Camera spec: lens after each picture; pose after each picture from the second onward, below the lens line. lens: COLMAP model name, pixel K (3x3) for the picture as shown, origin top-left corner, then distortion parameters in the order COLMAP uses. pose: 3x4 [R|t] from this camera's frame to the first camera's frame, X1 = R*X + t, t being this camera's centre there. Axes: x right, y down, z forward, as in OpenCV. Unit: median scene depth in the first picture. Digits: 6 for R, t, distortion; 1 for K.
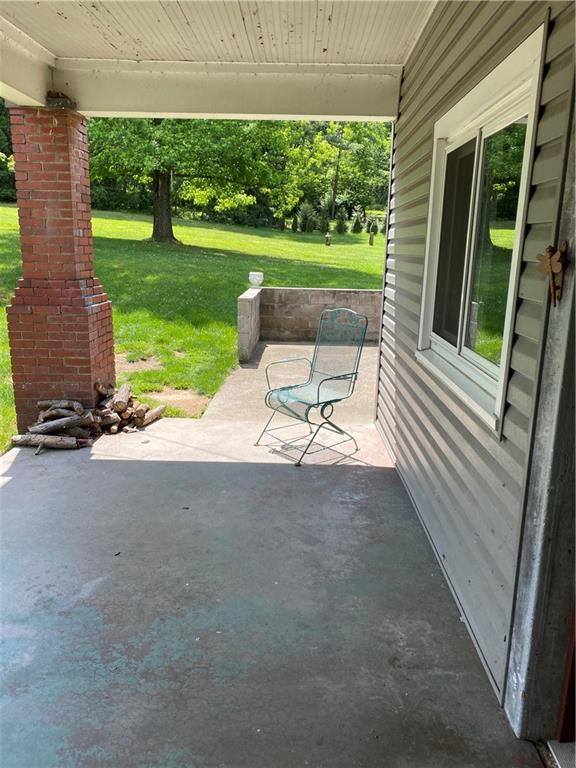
lens RADIAL K [[579.9, 0, 287.5], [0, 579.9, 385.6], [0, 0, 1]] dist [-0.012366, 0.039684]
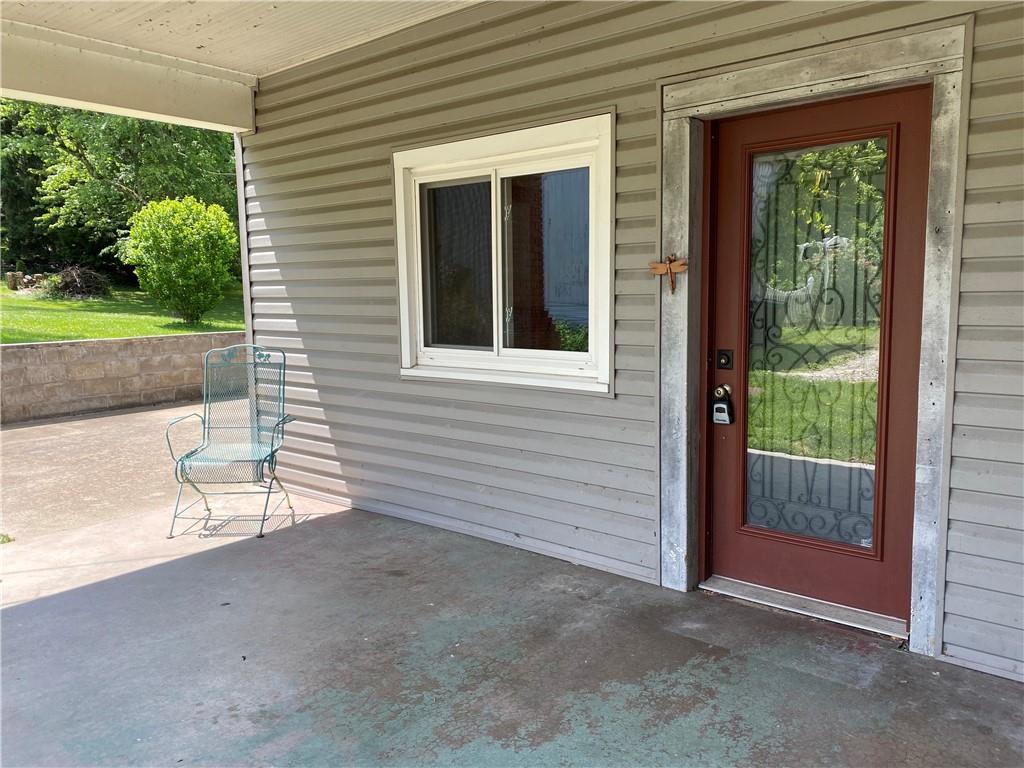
lens RADIAL K [[773.2, 0, 518.0], [0, 773.2, 381.3], [0, 0, 1]] dist [-0.012366, 0.039684]
pose [[0.615054, -0.126827, 0.778218, -0.565768], [0.210918, 0.977476, -0.007396, 0.009629], [-0.759751, 0.168689, 0.627951, 0.010683]]
